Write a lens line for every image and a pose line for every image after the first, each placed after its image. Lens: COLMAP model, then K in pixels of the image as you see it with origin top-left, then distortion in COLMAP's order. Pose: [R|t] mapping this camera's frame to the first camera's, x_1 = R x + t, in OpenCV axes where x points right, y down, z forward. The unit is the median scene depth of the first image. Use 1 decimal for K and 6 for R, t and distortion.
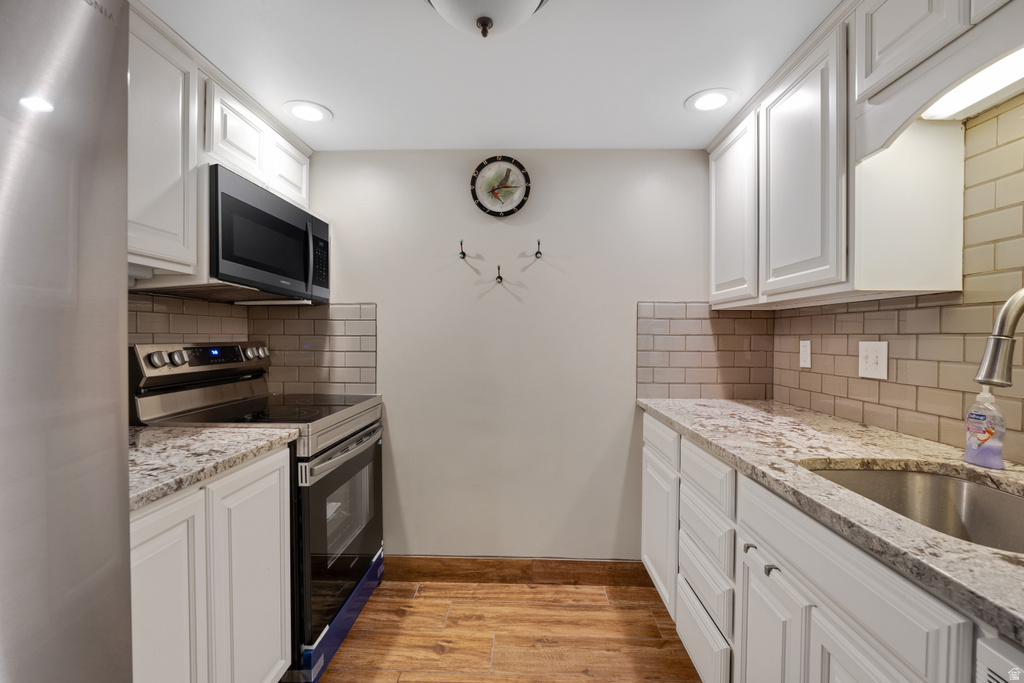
lens RADIAL K [[477.3, 0, 512.7], [0, 477.3, 343.2], [0, 0, 1]] dist [-0.013213, 0.000582]
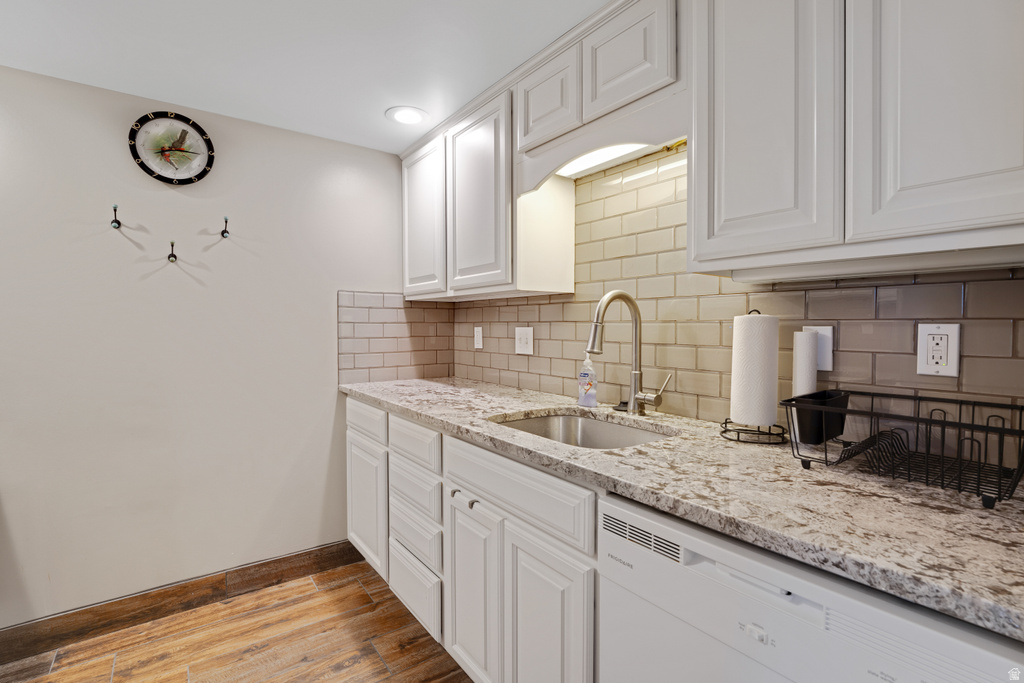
lens RADIAL K [[478.8, 0, 511.0], [0, 478.8, 337.8], [0, 0, 1]] dist [-0.003570, 0.000680]
pose [[0.789440, -0.021677, 0.613444, -0.092404], [0.013169, 0.999744, 0.018379, 0.000844], [-0.613686, -0.006431, 0.789524, -0.052107]]
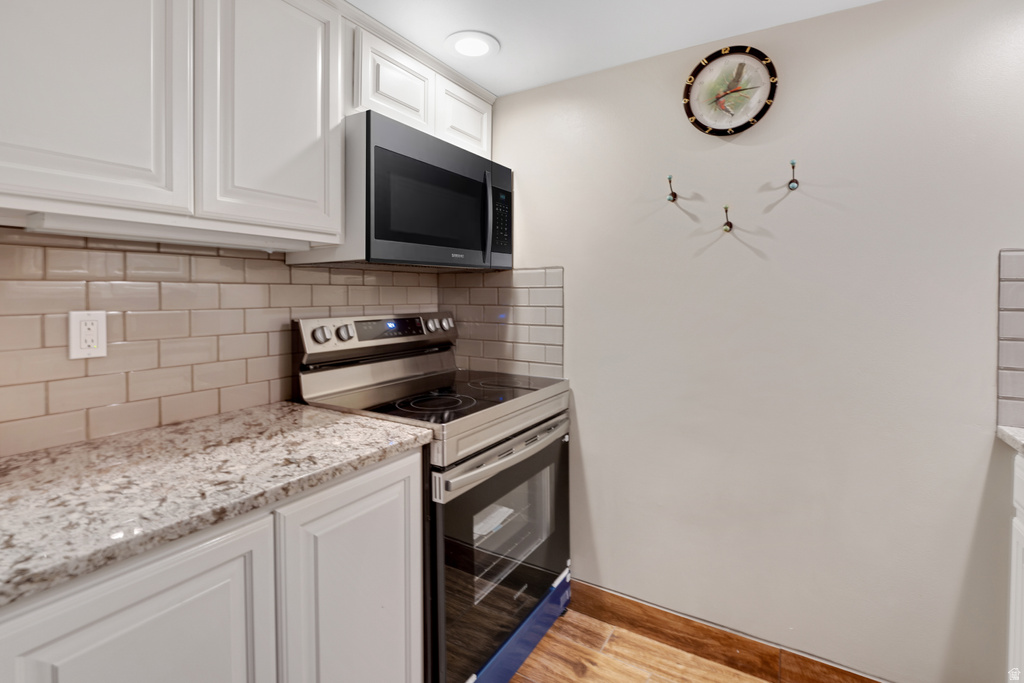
lens RADIAL K [[473.5, 0, 512.5], [0, 473.5, 296.9], [0, 0, 1]] dist [-0.019893, 0.000384]
pose [[0.865616, -0.000037, -0.500709, 0.050920], [-0.004488, 0.999959, -0.007834, -0.029983], [0.500689, 0.009028, 0.865580, 0.299921]]
